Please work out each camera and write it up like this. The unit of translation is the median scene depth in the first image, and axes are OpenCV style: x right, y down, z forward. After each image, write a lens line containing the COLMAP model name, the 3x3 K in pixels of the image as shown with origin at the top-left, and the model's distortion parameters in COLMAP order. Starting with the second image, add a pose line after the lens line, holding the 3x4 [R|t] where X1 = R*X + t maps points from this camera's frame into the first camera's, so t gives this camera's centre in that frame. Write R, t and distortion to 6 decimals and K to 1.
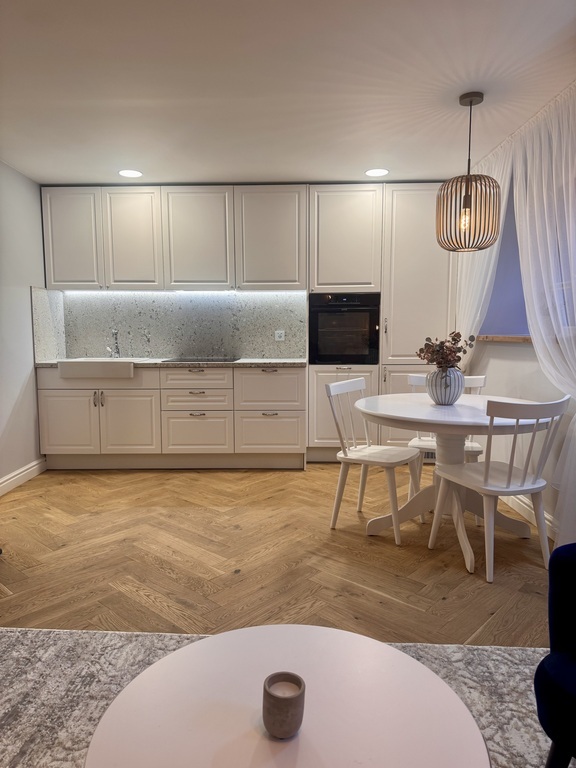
lens RADIAL K [[541.4, 0, 290.3], [0, 541.4, 387.6], [0, 0, 1]] dist [0.052700, -0.051258]
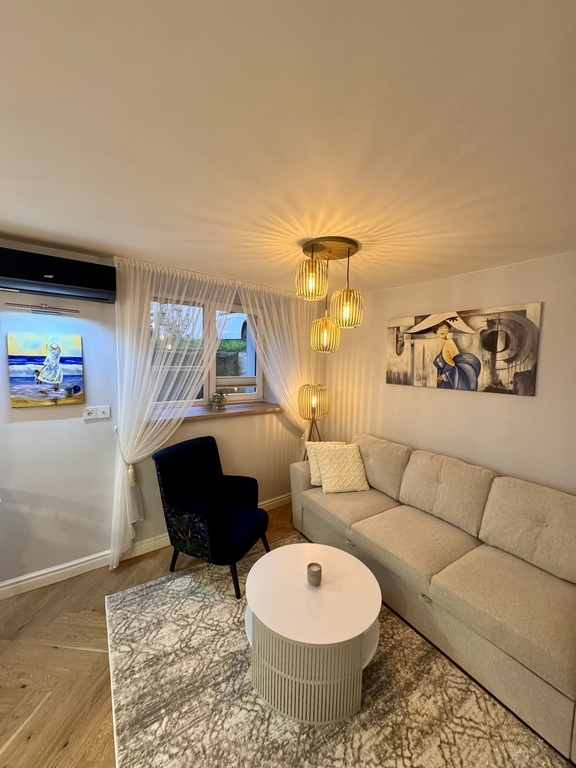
lens RADIAL K [[305.2, 0, 285.5], [0, 305.2, 384.9], [0, 0, 1]] dist [-0.002942, 0.000469]
pose [[-0.596375, -0.068265, 0.799798, -0.269157], [0.066940, 0.988677, 0.134301, -0.150474], [-0.799910, 0.133632, -0.585053, 0.452247]]
